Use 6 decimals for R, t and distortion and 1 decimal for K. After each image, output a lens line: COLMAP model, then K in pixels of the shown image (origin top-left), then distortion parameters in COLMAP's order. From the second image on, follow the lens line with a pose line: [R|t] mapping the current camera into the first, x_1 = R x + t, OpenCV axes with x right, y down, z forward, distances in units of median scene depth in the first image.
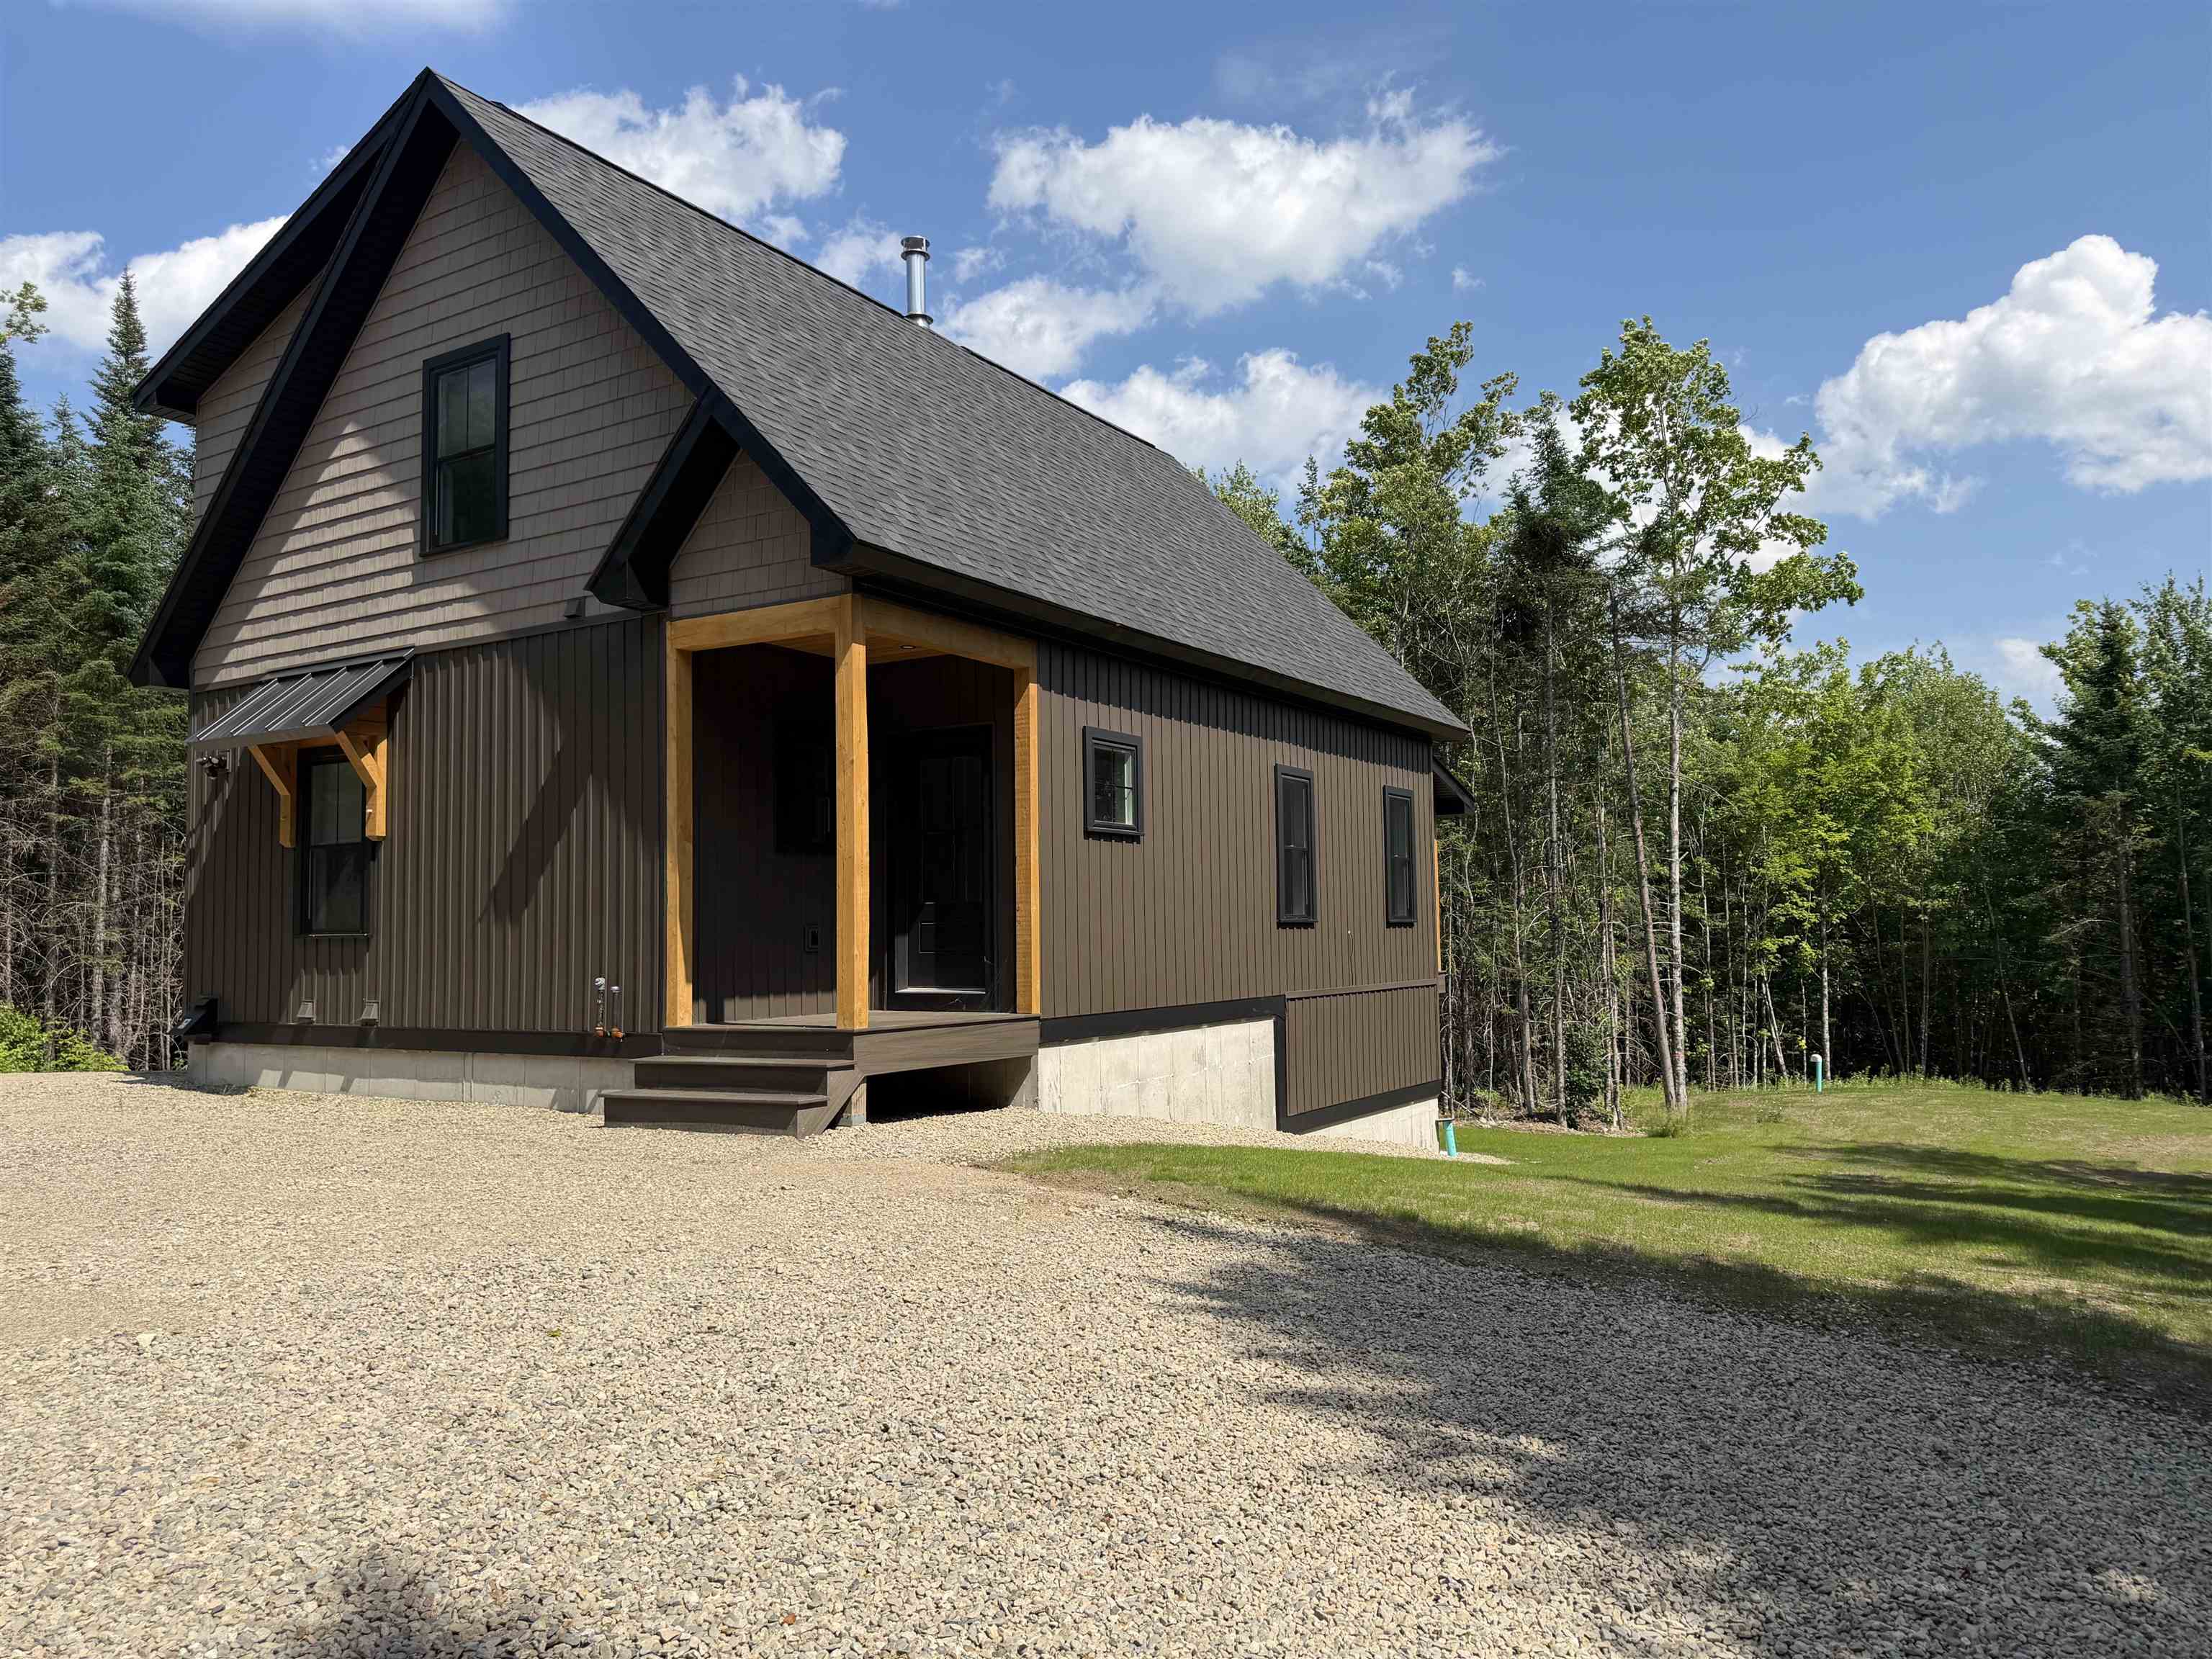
lens RADIAL K [[1549.0, 0, 1130.2], [0, 1549.0, 838.8], [0, 0, 1]] dist [0.039644, -0.003328]
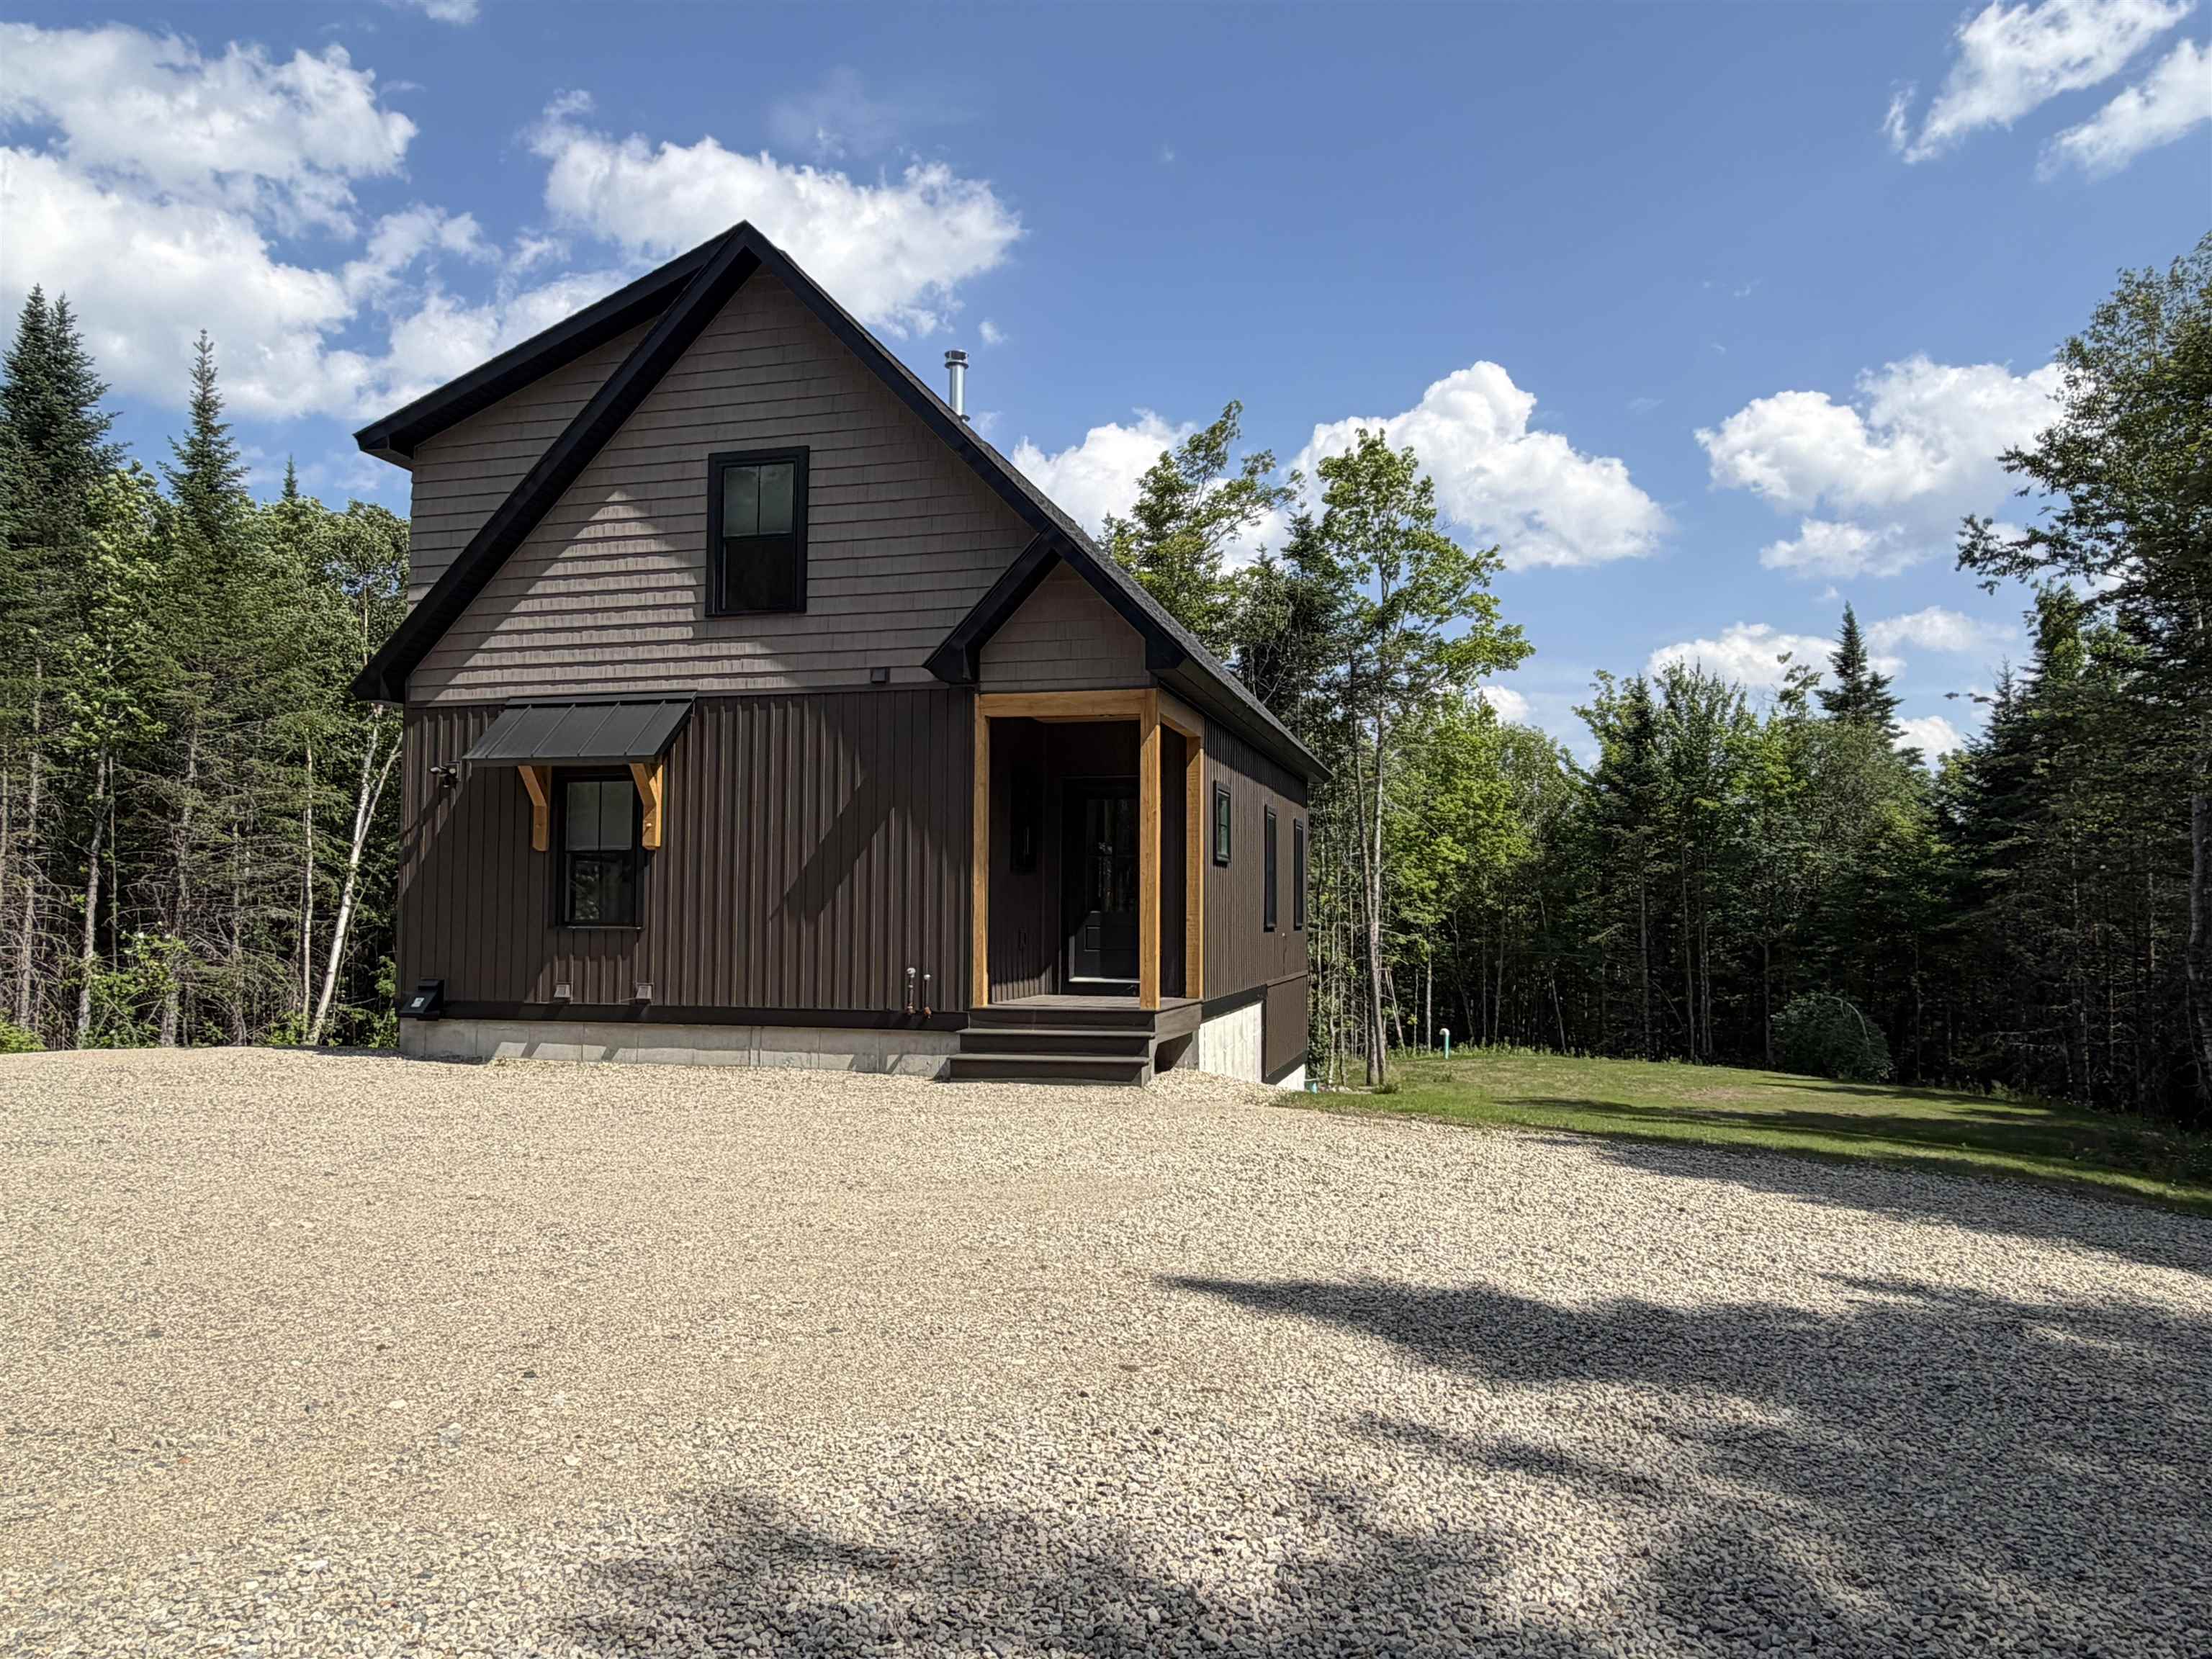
lens RADIAL K [[1510.4, 0, 1061.2], [0, 1510.4, 821.9], [0, 0, 1]] dist [0.006866, 0.012036]
pose [[0.957632, 0.035956, 0.285741, -0.513717], [-0.036200, 0.999335, -0.004428, -0.026180], [-0.285710, -0.006103, 0.958297, -0.197487]]
